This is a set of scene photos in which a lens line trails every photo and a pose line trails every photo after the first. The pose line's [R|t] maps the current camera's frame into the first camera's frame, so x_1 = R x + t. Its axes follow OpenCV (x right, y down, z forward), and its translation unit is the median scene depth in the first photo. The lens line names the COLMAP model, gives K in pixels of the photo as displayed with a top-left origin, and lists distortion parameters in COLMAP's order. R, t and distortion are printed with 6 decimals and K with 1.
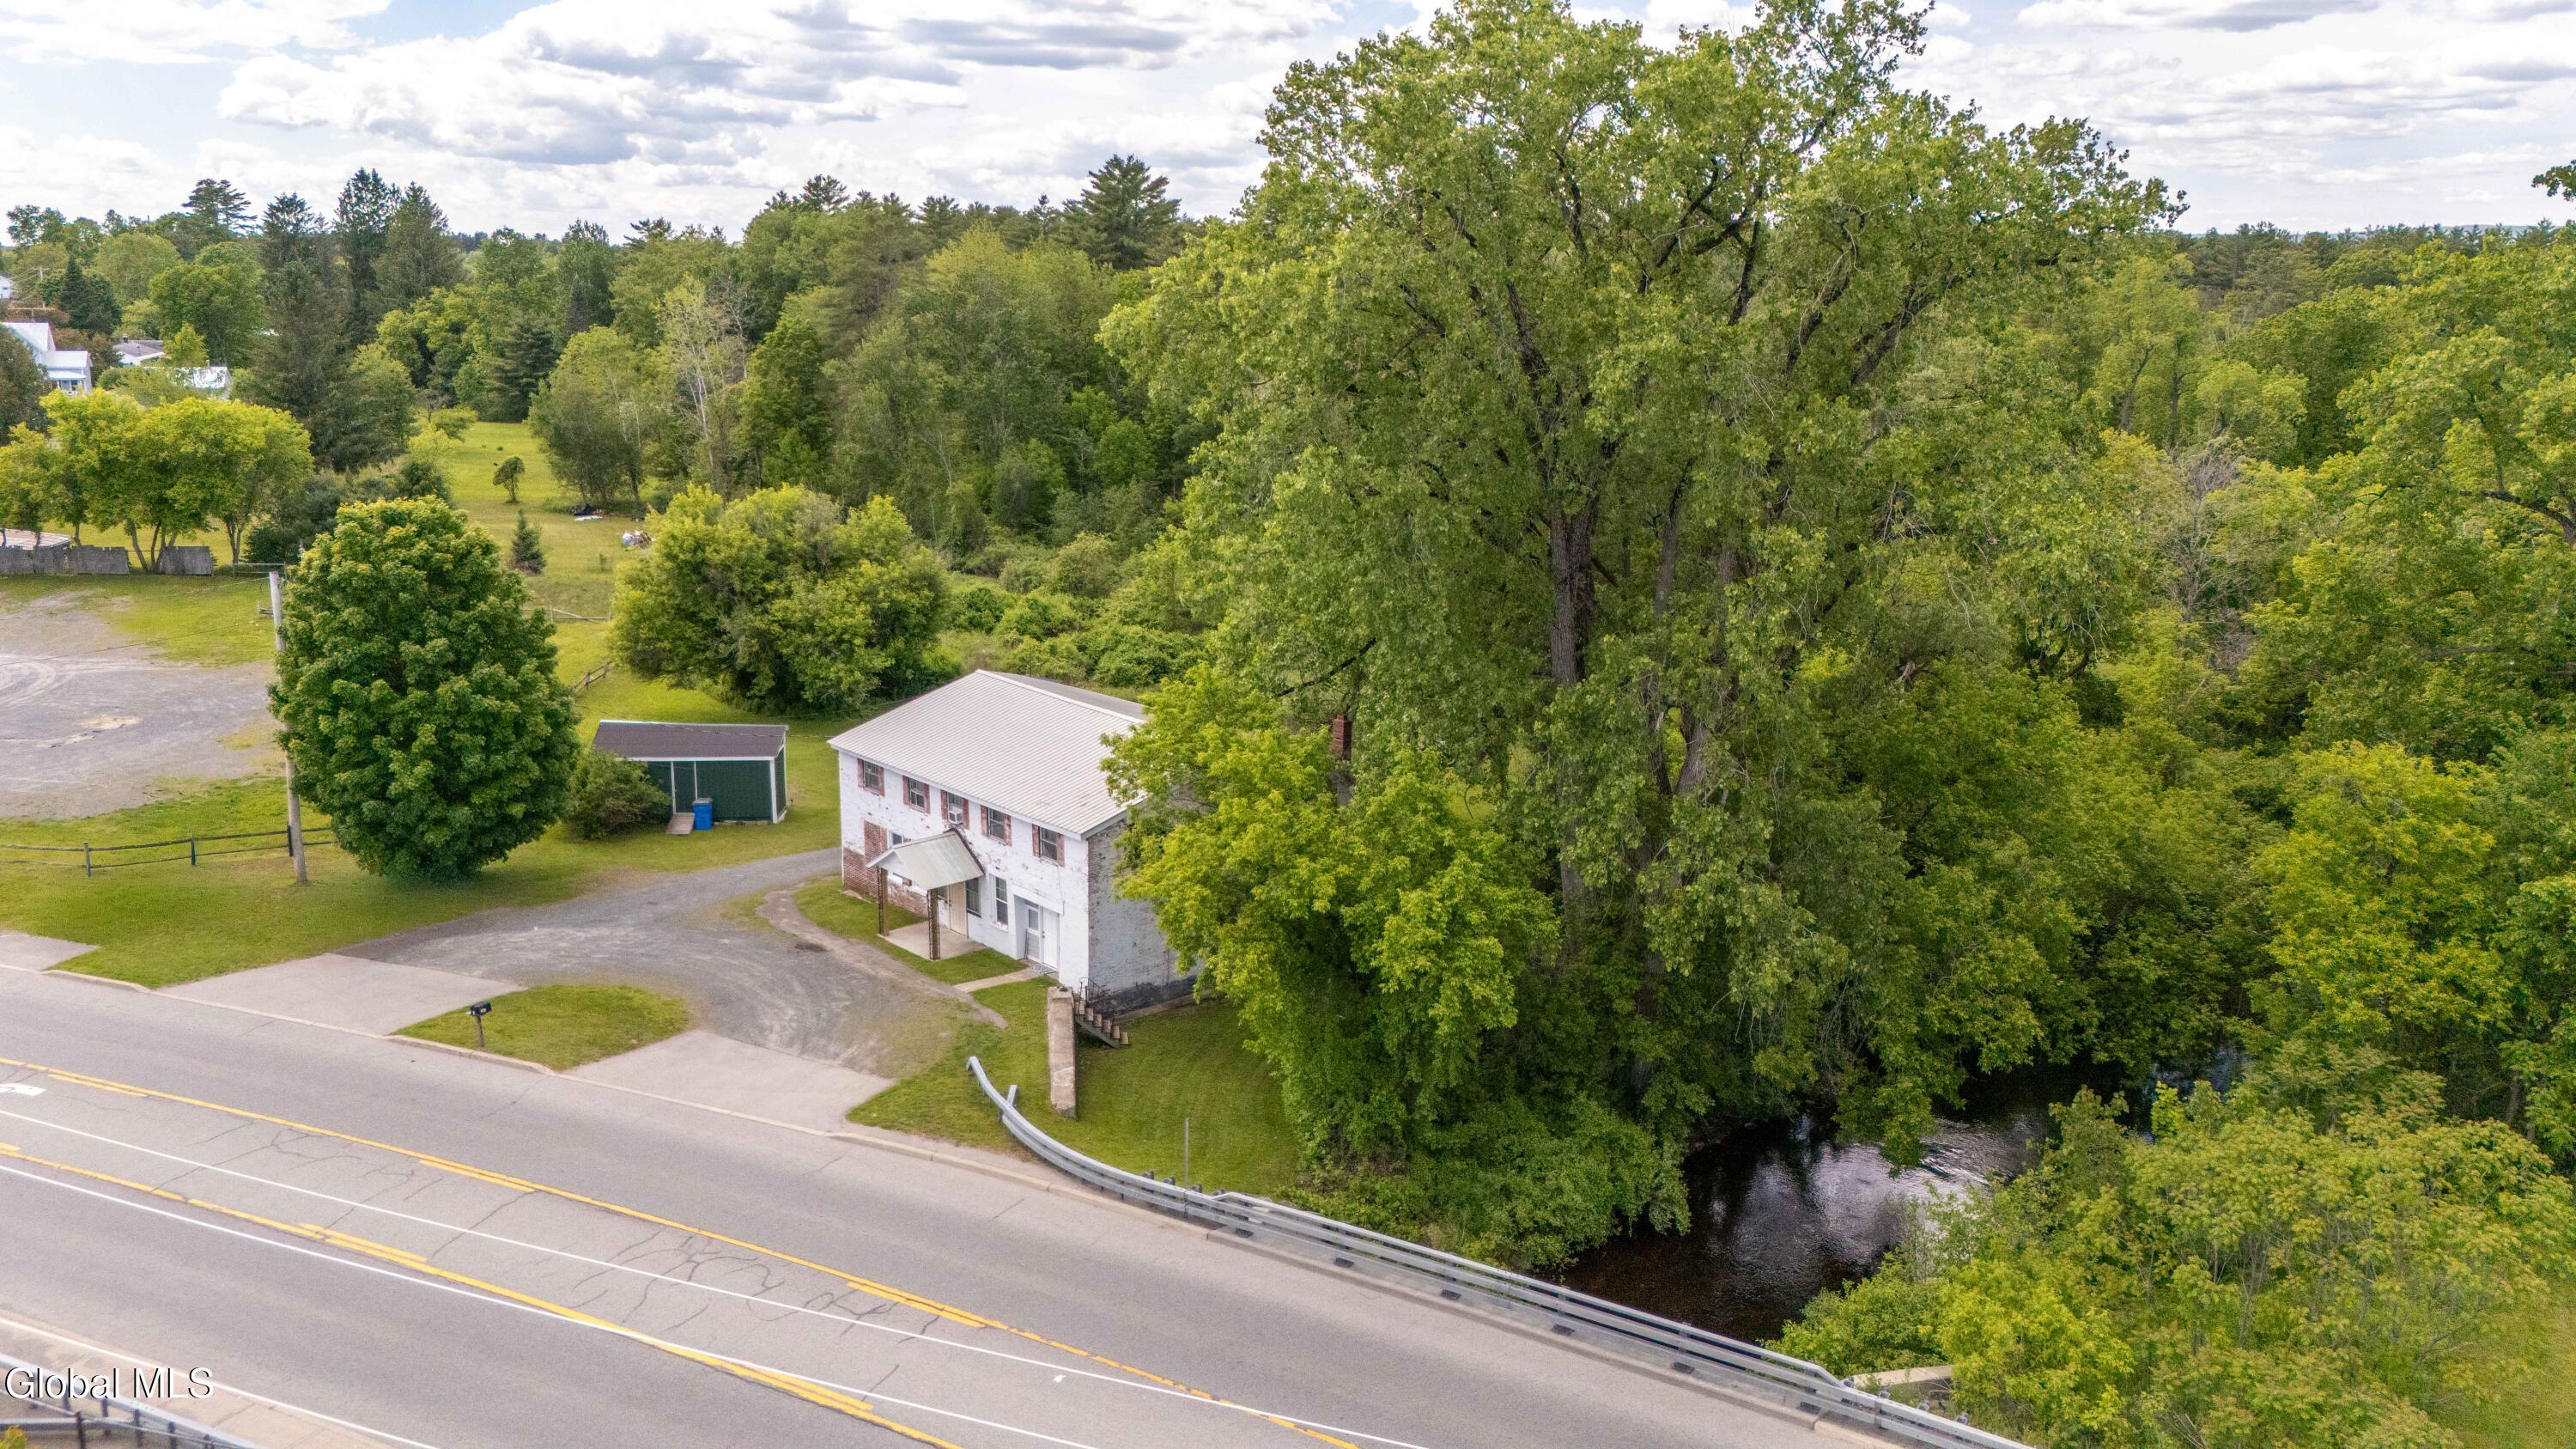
lens RADIAL K [[1806.7, 0, 1272.8], [0, 1806.7, 709.3], [0, 0, 1]] dist [0.034070, -0.029167]
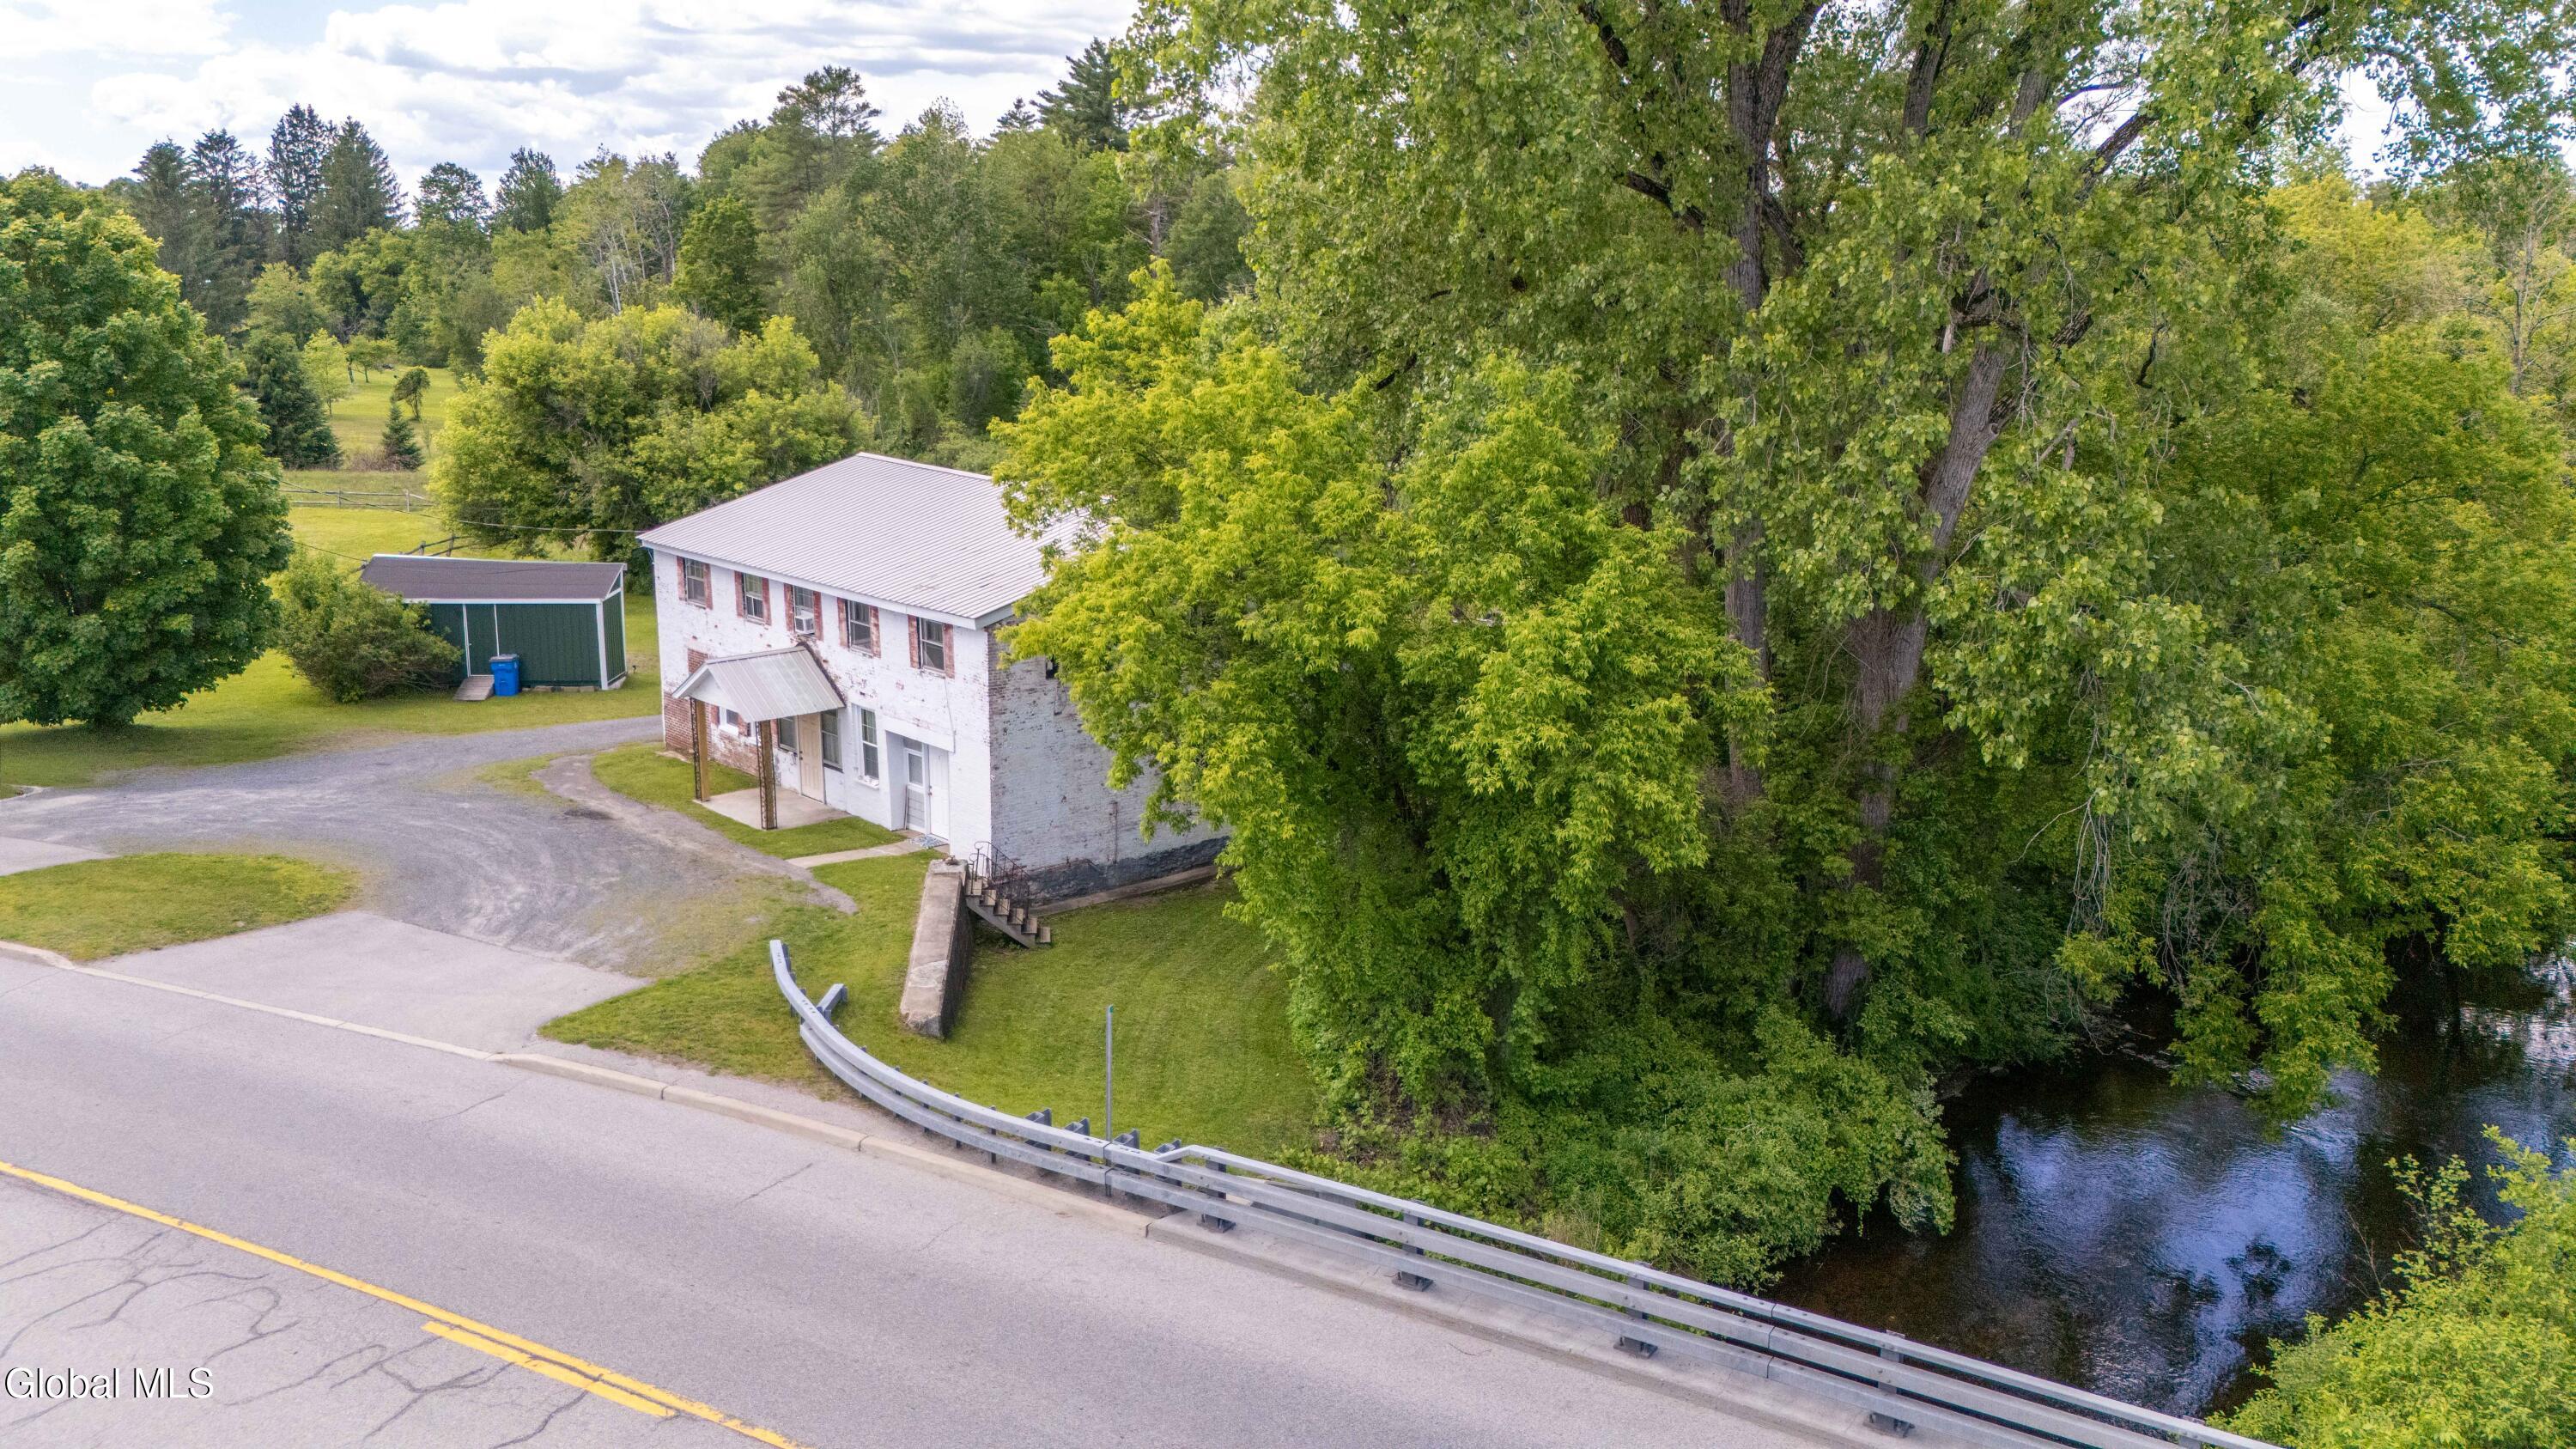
lens RADIAL K [[1806.7, 0, 1297.1], [0, 1806.7, 738.4], [0, 0, 1]] dist [0.034070, -0.029167]
pose [[0.999874, 0.003950, 0.015347, -0.001483], [-0.004111, 0.999937, 0.010477, 0.112219], [-0.015305, -0.010539, 0.999827, 0.375839]]
